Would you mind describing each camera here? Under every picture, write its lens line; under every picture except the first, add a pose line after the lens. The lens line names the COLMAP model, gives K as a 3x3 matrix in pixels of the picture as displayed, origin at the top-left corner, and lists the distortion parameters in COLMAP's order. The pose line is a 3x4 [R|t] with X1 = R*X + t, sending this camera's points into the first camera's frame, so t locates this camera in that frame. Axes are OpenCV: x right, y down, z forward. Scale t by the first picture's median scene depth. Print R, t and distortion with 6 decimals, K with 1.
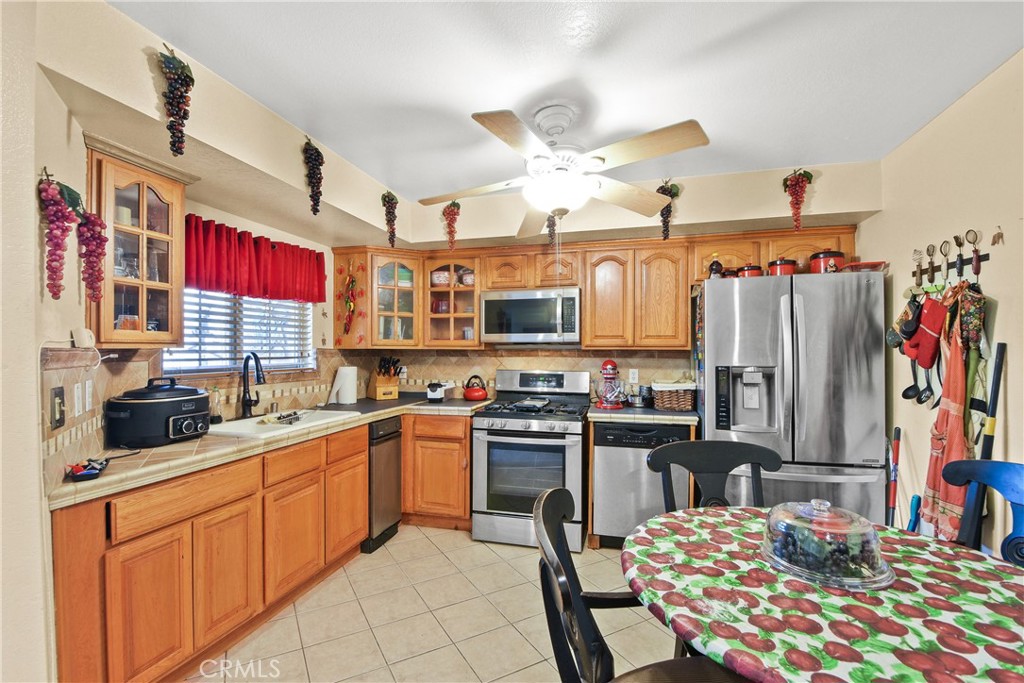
lens RADIAL K [[456.5, 0, 512.5], [0, 456.5, 347.2], [0, 0, 1]] dist [0.028453, -0.030978]
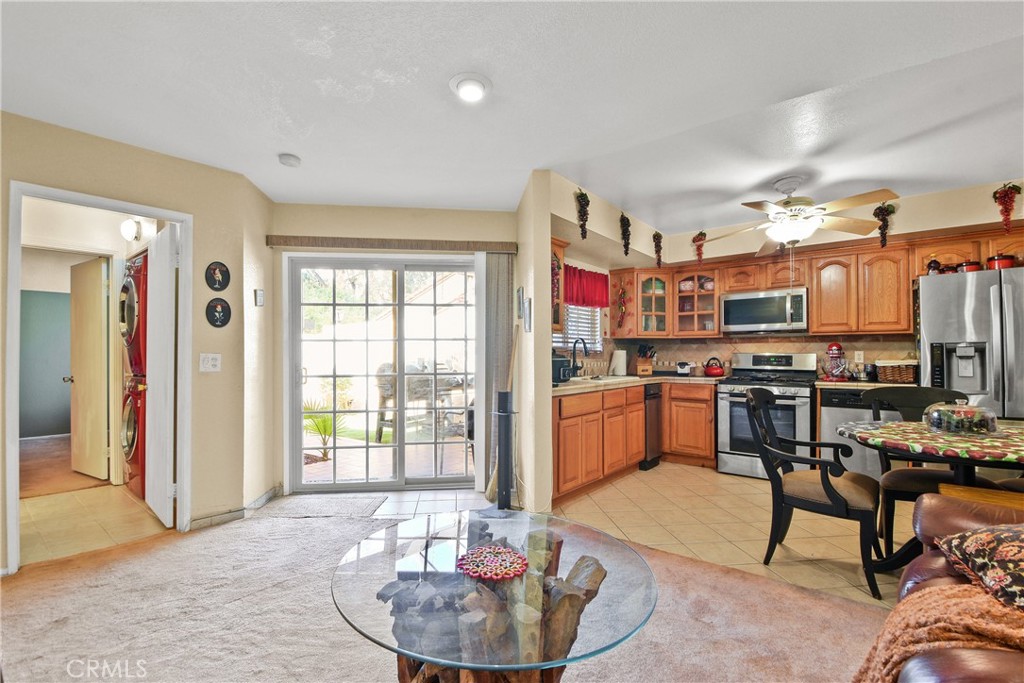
lens RADIAL K [[456.5, 0, 512.5], [0, 456.5, 347.2], [0, 0, 1]] dist [0.028453, -0.030978]
pose [[0.914139, -0.007167, -0.405338, -0.089235], [0.003222, 0.999941, -0.010414, 0.051320], [0.405388, 0.008214, 0.914108, -0.531214]]
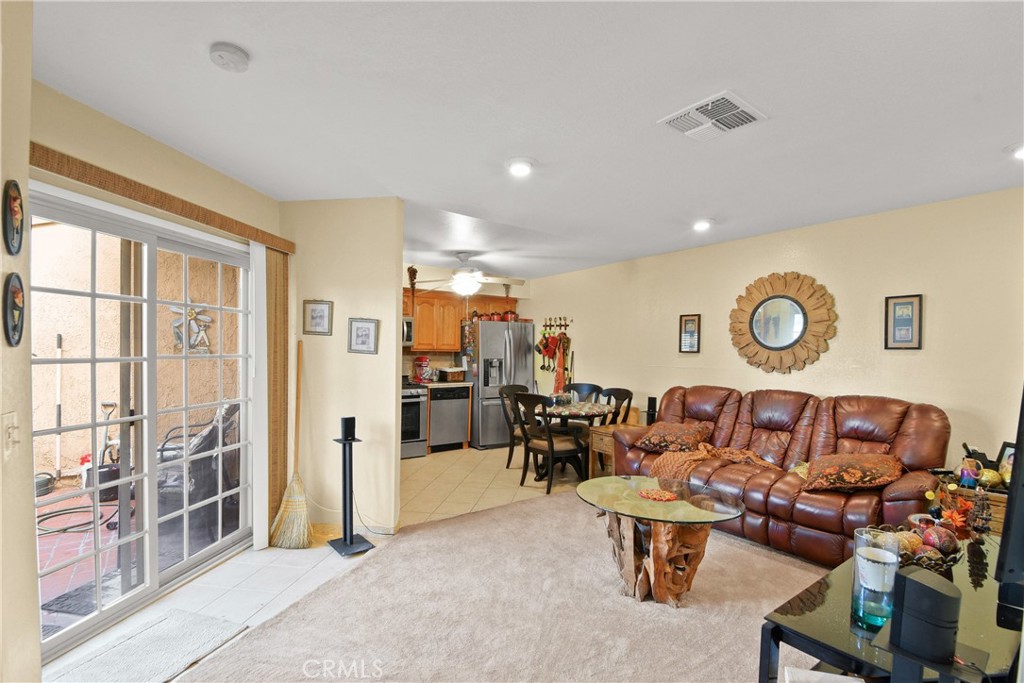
lens RADIAL K [[464.4, 0, 510.1], [0, 464.4, 364.4], [0, 0, 1]] dist [-0.002159, -0.000457]
pose [[0.626100, -0.015064, 0.779598, -1.065775], [-0.015381, 0.999380, 0.031664, -0.006318], [-0.779591, -0.031816, 0.625480, -0.461196]]
